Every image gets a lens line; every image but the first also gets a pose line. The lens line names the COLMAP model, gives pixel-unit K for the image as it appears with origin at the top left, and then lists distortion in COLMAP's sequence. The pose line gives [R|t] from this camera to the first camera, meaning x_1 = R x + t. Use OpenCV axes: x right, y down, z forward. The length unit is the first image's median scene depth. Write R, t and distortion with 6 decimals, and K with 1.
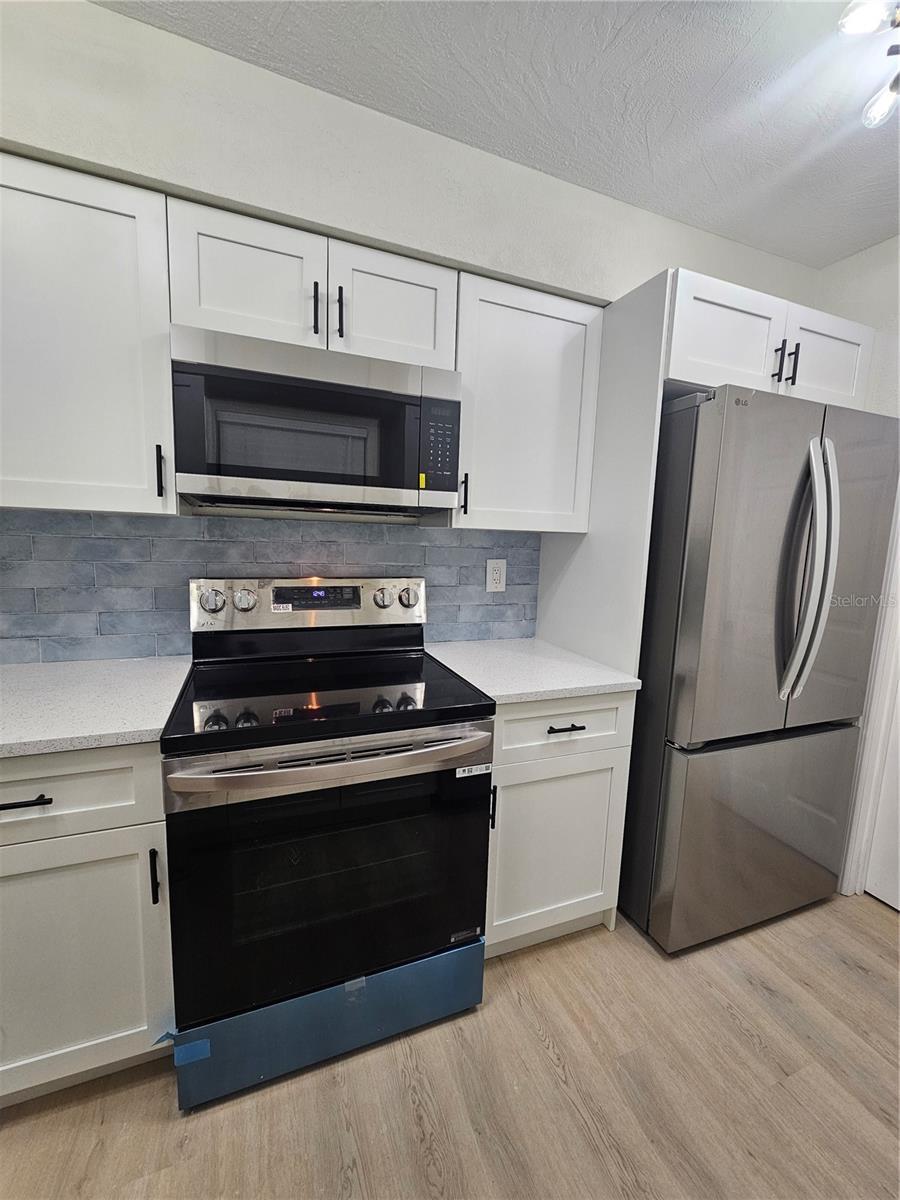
lens RADIAL K [[489.7, 0, 450.0], [0, 489.7, 600.0], [0, 0, 1]] dist [-0.002469, -0.000415]
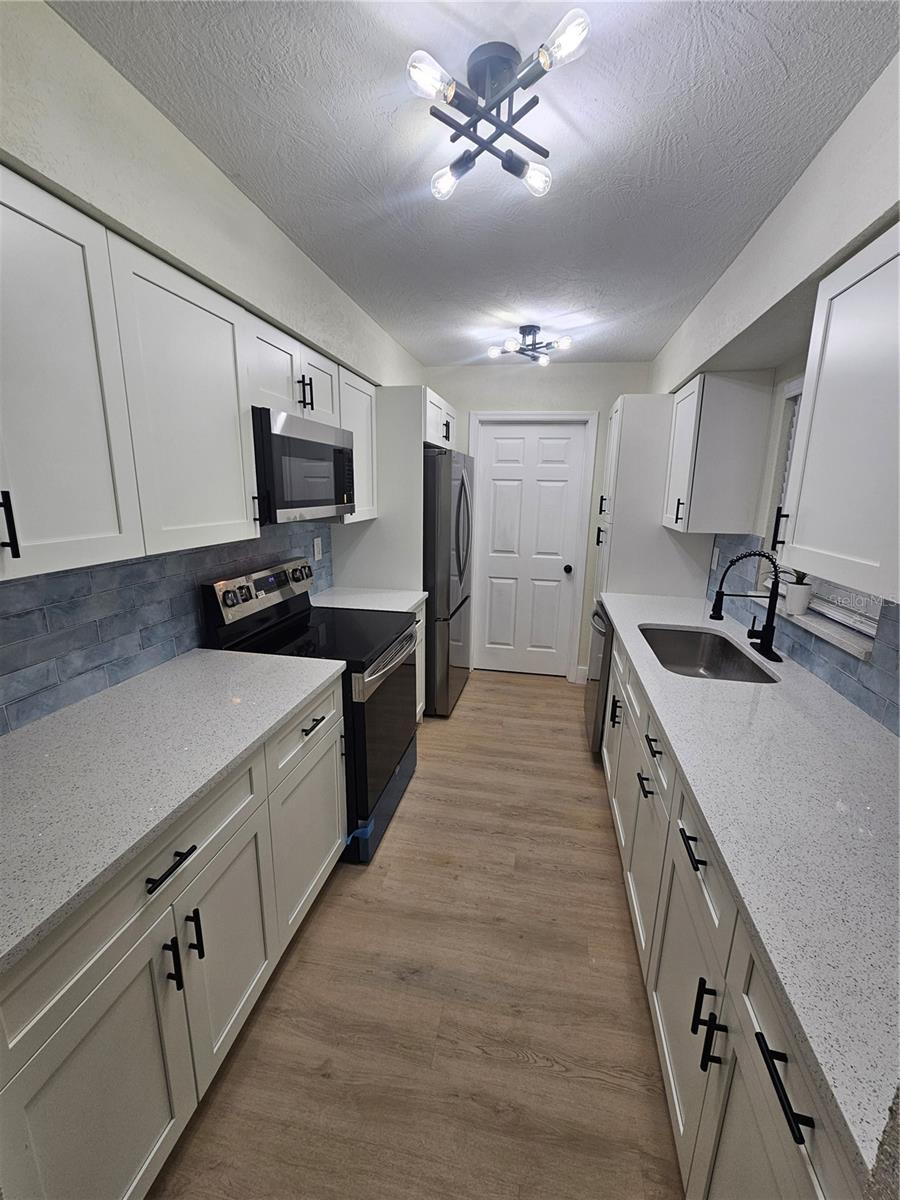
lens RADIAL K [[494.6, 0, 455.4], [0, 494.6, 603.7], [0, 0, 1]] dist [-0.000860, 0.000247]
pose [[0.537170, -0.218408, 0.814706, -1.229800], [0.111495, 0.975804, 0.188082, -0.163364], [-0.836072, -0.010196, 0.548525, -0.213091]]
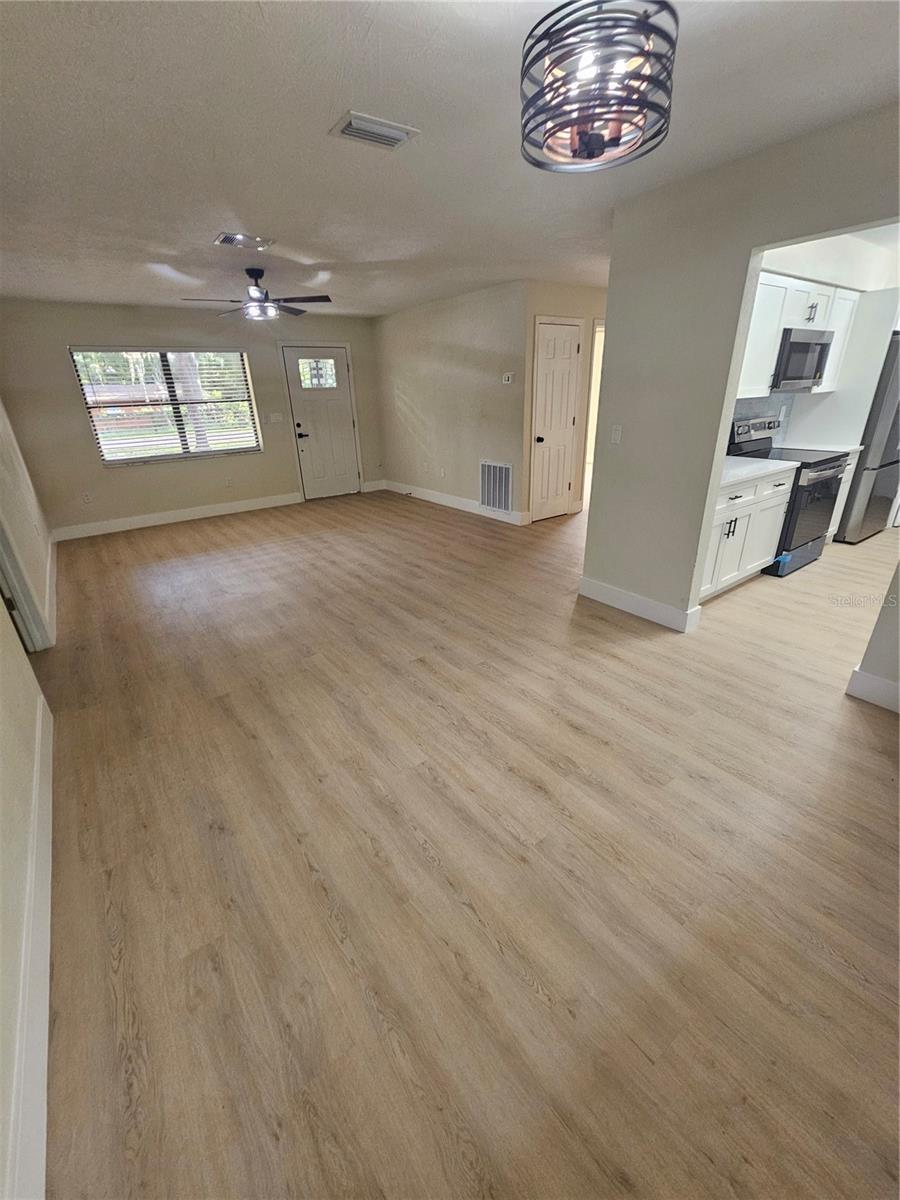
lens RADIAL K [[494.6, 0, 455.4], [0, 494.6, 603.7], [0, 0, 1]] dist [-0.000860, 0.000247]
pose [[0.964868, -0.160019, 0.208382, -2.674696], [0.094687, 0.951618, 0.292330, -0.029408], [-0.245079, -0.262329, 0.933338, -1.360634]]
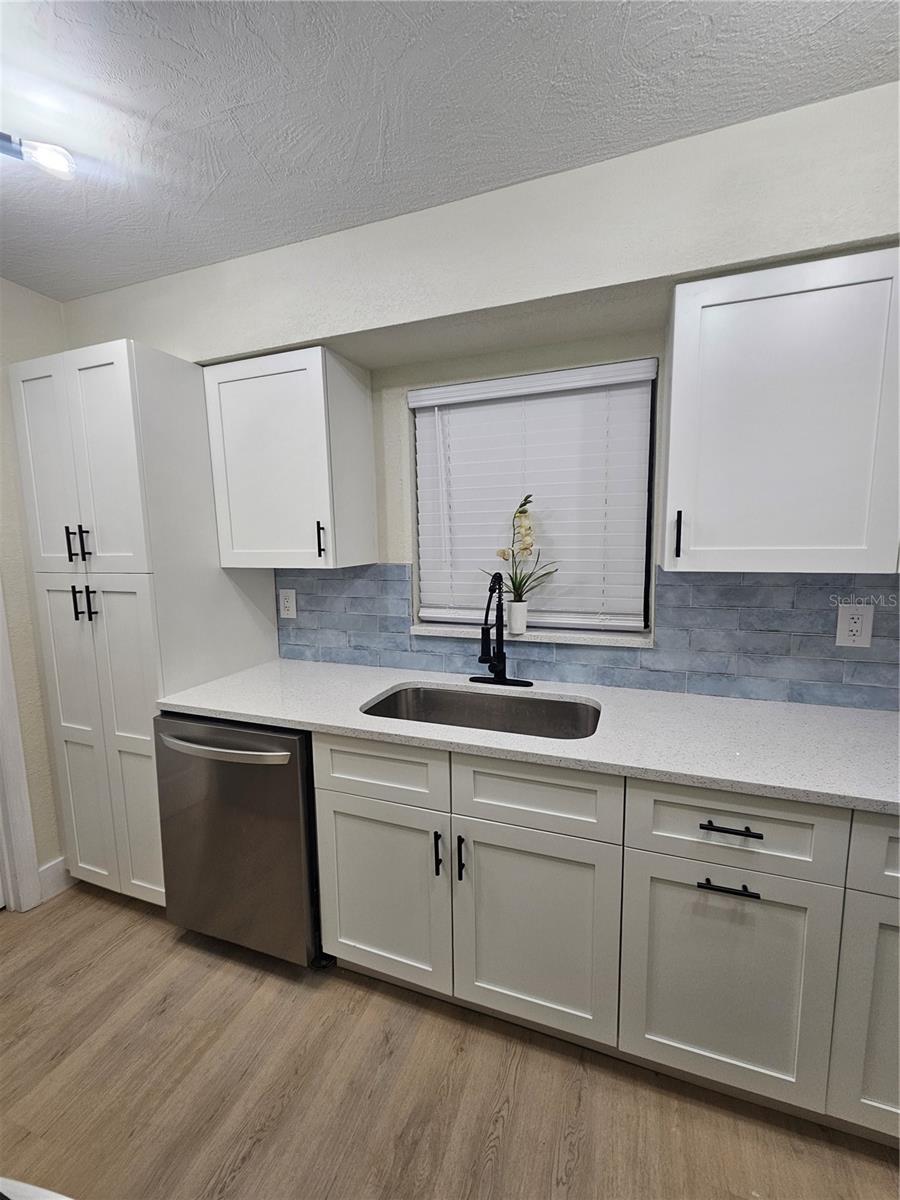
lens RADIAL K [[489.7, 0, 450.0], [0, 489.7, 600.0], [0, 0, 1]] dist [-0.002469, -0.000415]
pose [[-0.743098, -0.105586, 0.660801, -0.379913], [0.076764, 0.967505, 0.240918, -0.185473], [-0.664765, 0.229751, -0.710846, 0.729740]]
